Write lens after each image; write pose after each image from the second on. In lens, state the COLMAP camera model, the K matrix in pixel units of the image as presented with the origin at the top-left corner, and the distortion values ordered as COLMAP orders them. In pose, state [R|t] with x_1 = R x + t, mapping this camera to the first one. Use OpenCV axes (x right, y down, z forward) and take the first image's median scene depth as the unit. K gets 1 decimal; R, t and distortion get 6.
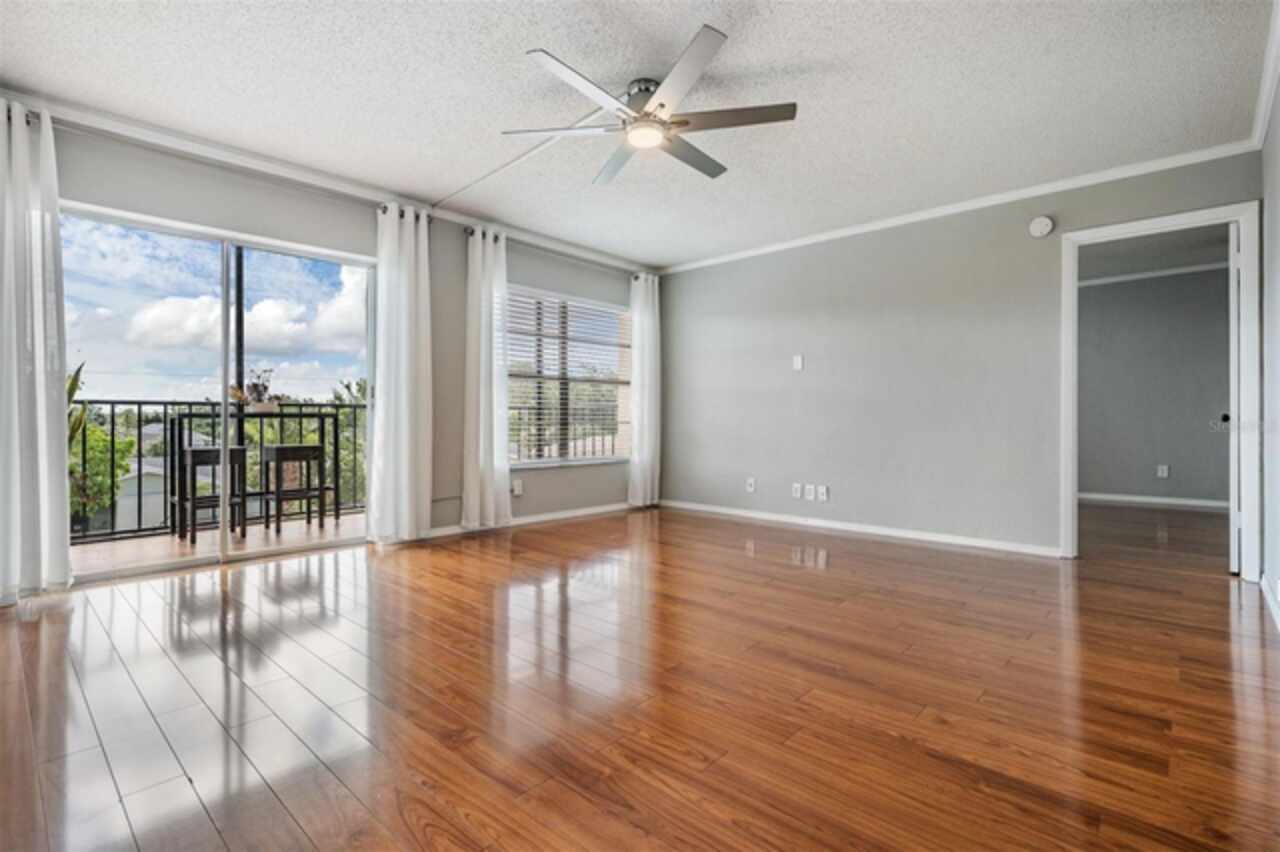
lens RADIAL K [[600.3, 0, 639.9], [0, 600.3, 420.4], [0, 0, 1]] dist [-0.004581, 0.000376]
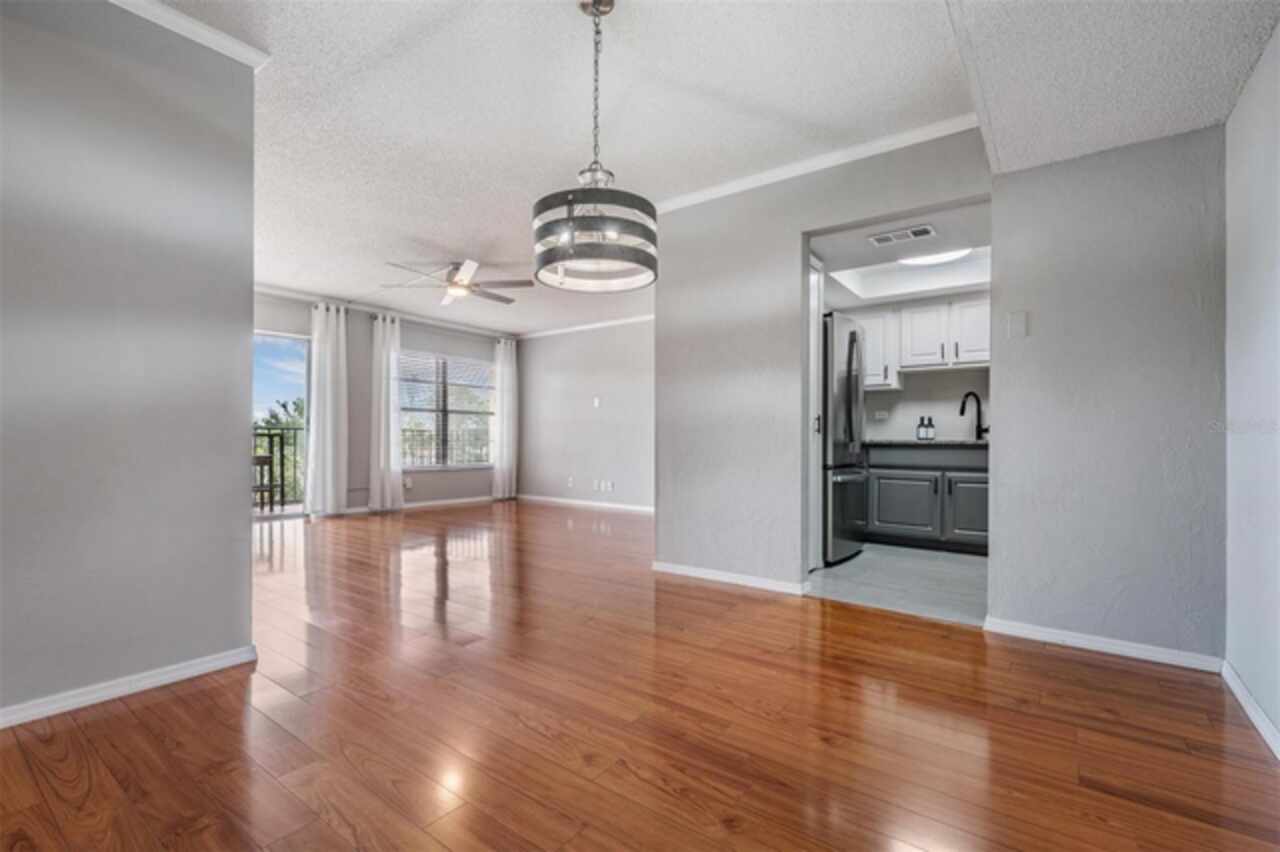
lens RADIAL K [[570.3, 0, 636.2], [0, 570.3, 443.6], [0, 0, 1]] dist [0.001584, -0.000998]
pose [[0.995026, 0.004343, 0.099523, 0.217422], [-0.004738, 0.999982, 0.003734, 0.003537], [-0.099505, -0.004187, 0.995028, -0.477191]]
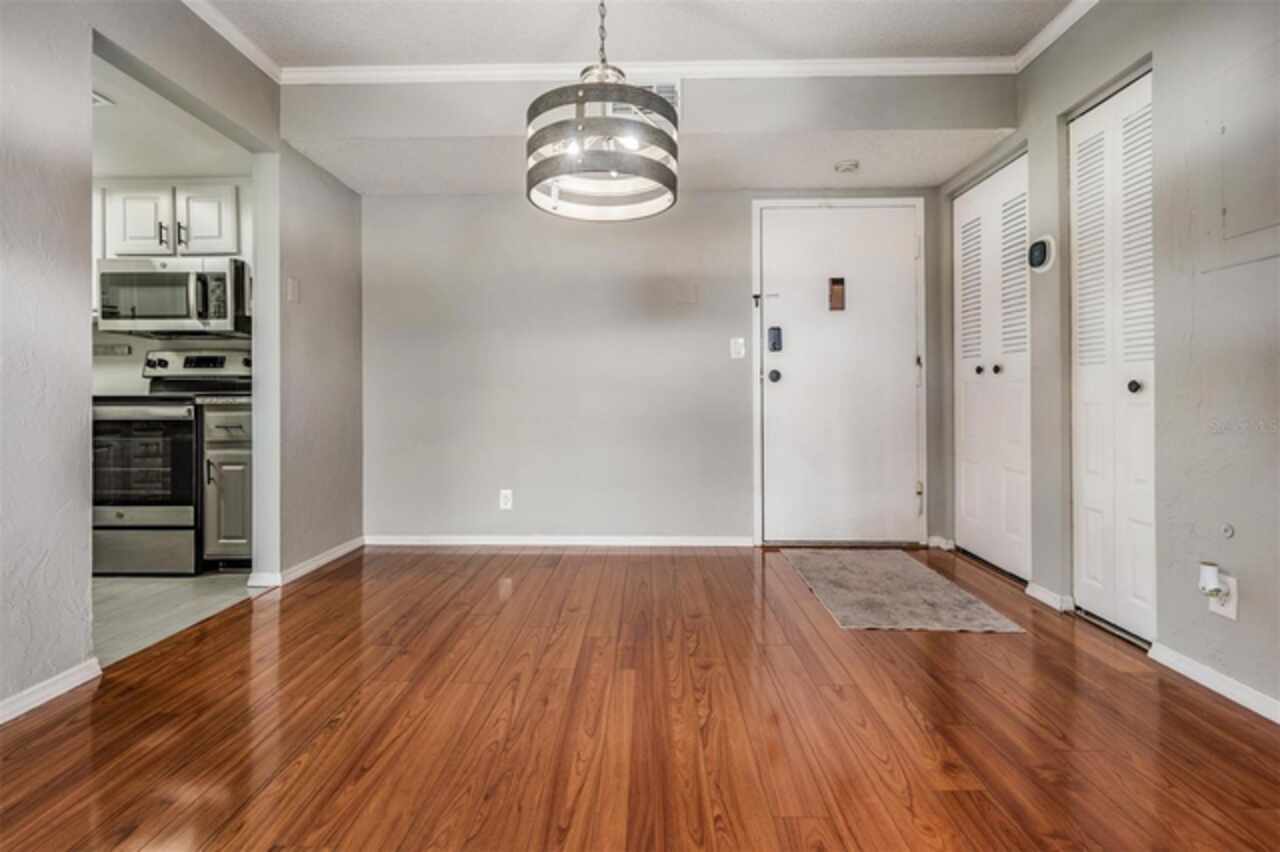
lens RADIAL K [[570.3, 0, 635.3], [0, 570.3, 396.2], [0, 0, 1]] dist [0.001584, -0.000998]
pose [[-0.668781, 0.009515, 0.743399, -0.022943], [0.005234, 0.999954, -0.008090, 0.005423], [-0.743441, -0.001520, -0.668799, 0.120360]]
